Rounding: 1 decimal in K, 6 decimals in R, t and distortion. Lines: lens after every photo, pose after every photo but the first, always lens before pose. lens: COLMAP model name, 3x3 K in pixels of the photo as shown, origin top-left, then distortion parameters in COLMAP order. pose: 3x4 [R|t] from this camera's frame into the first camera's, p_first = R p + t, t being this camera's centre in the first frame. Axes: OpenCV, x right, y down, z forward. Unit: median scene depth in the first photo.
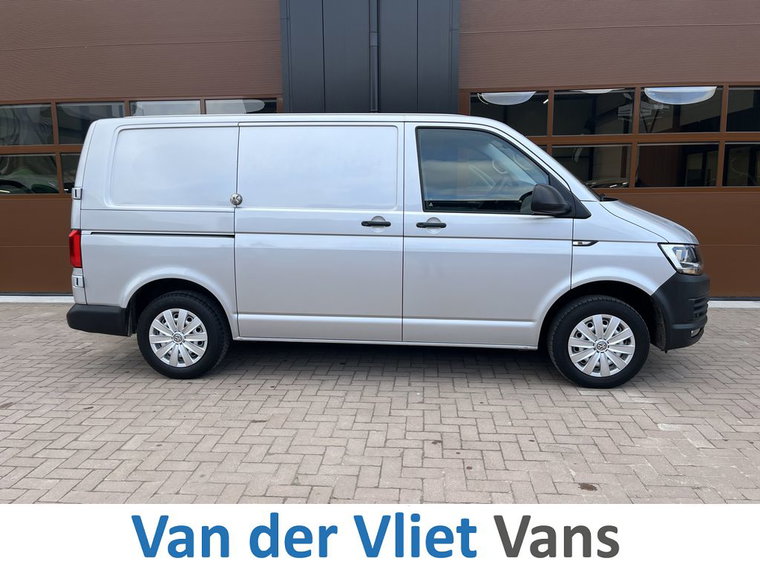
lens RADIAL K [[589.7, 0, 374.9], [0, 589.7, 282.1], [0, 0, 1]] dist [0.039827, -0.053368]
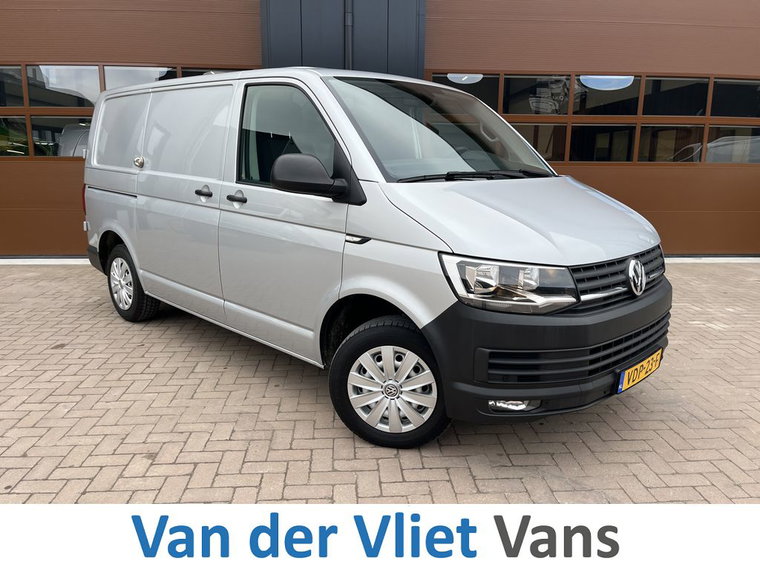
lens RADIAL K [[589.7, 0, 387.2], [0, 589.7, 284.8], [0, 0, 1]] dist [0.039827, -0.053368]
pose [[0.986338, -0.016828, 0.163875, -0.205819], [0.010160, 0.999089, 0.041443, 0.056062], [-0.164423, -0.039212, 0.985610, -0.176950]]
